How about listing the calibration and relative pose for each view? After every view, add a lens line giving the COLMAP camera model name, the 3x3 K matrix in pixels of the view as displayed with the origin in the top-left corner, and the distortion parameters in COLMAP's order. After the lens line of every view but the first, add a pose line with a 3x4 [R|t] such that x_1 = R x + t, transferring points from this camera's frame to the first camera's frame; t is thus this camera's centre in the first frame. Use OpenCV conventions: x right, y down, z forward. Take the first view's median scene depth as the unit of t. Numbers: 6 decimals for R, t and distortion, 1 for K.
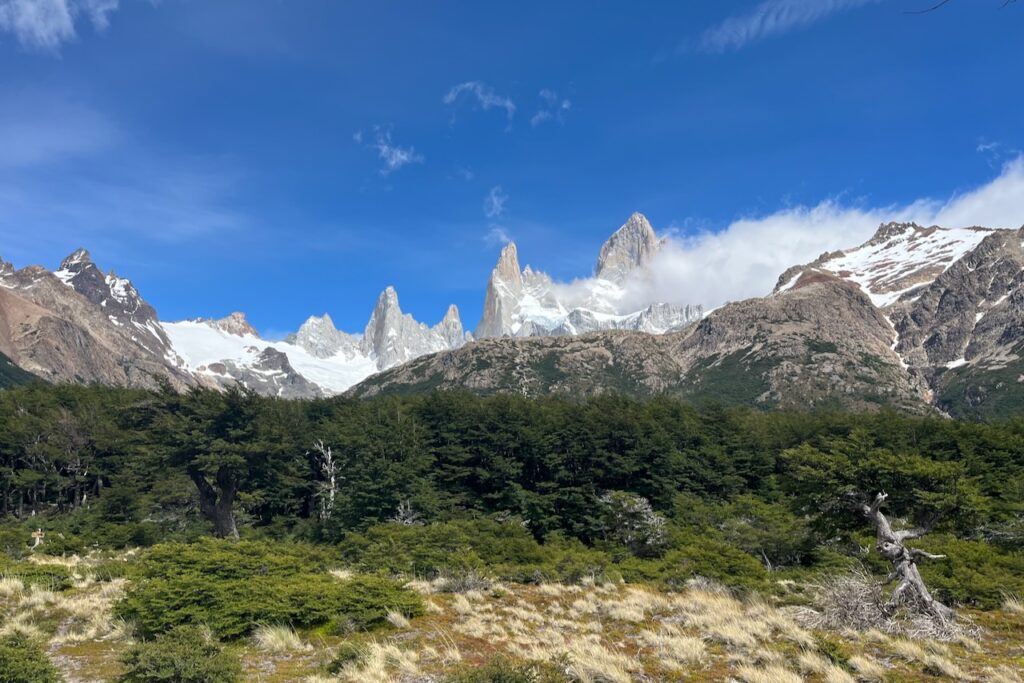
lens RADIAL K [[793.1, 0, 509.3], [0, 793.1, 342.9], [0, 0, 1]] dist [0.030445, 0.002622]
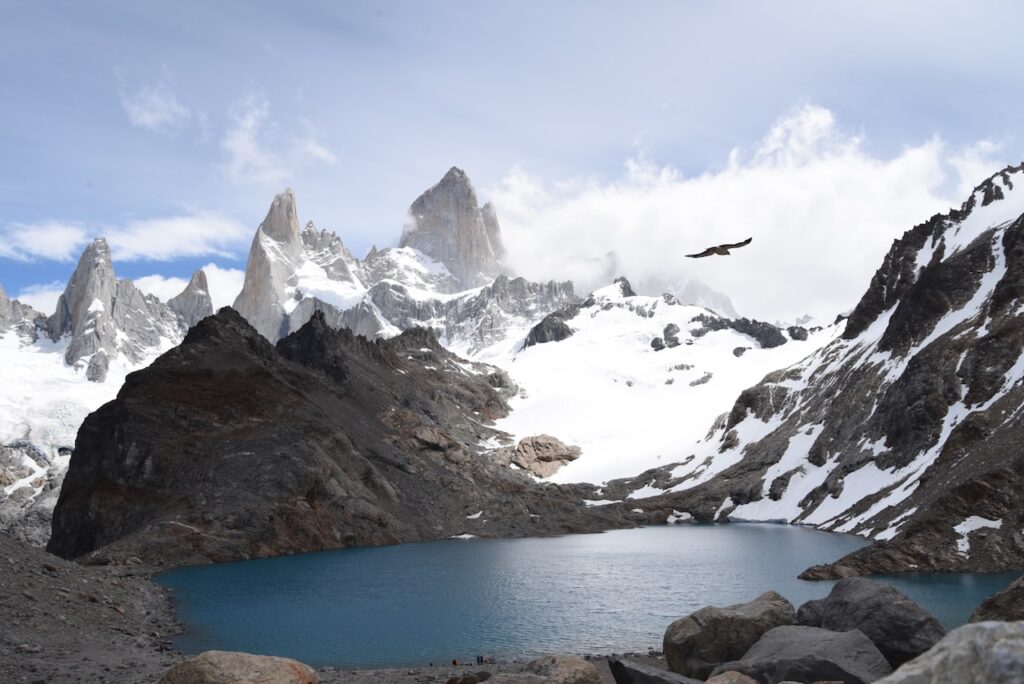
lens RADIAL K [[730.8, 0, 520.1], [0, 730.8, 344.9], [0, 0, 1]] dist [-0.086044, 0.032145]
pose [[0.952057, 0.025979, 0.304814, 0.007247], [-0.032801, 0.999312, 0.017281, -0.002775], [-0.304156, -0.026451, 0.952255, 0.330164]]
